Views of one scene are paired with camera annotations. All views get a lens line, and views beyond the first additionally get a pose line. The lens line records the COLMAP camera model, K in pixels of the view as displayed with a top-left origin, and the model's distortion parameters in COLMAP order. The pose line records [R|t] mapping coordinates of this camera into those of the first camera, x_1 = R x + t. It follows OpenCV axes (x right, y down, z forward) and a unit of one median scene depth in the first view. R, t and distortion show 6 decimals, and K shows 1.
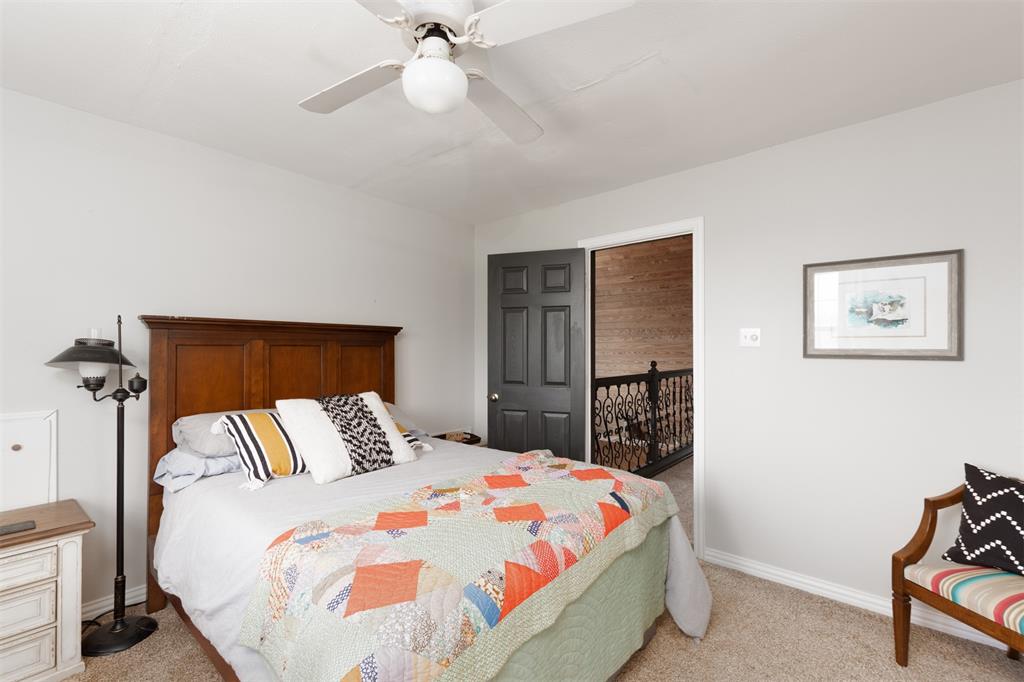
lens RADIAL K [[449.6, 0, 513.9], [0, 449.6, 347.9], [0, 0, 1]] dist [-0.002872, -0.000425]
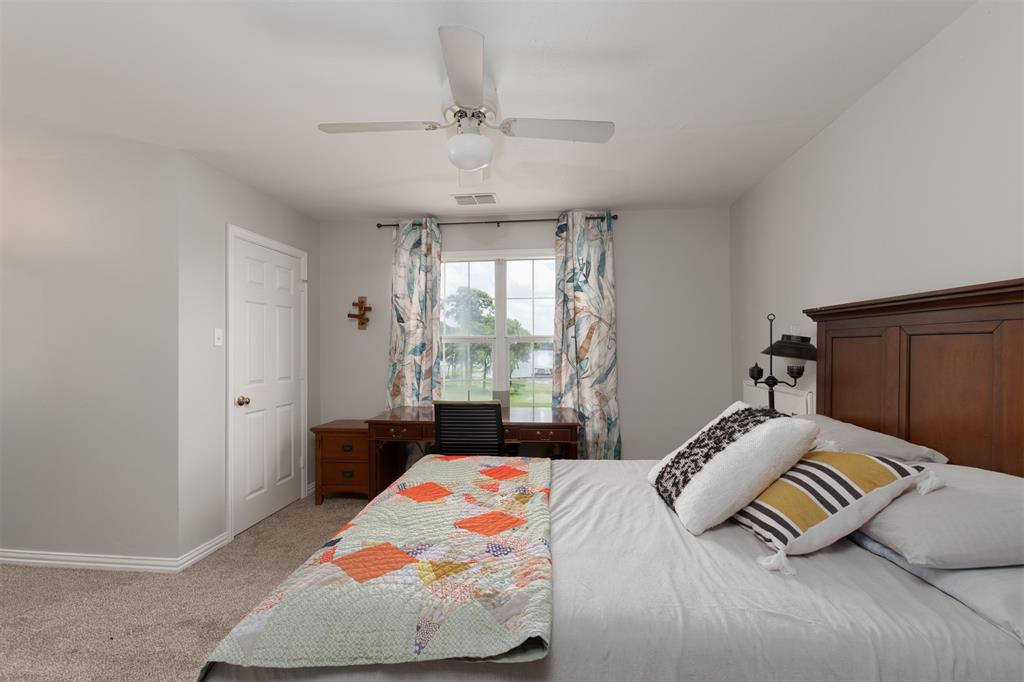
lens RADIAL K [[449.6, 0, 512.8], [0, 449.6, 344.5], [0, 0, 1]] dist [-0.002872, -0.000425]
pose [[-0.826384, 0.005444, -0.563080, 0.359694], [0.010954, 0.999919, -0.006409, 0.007548], [0.563000, -0.011465, -0.826377, 1.604243]]
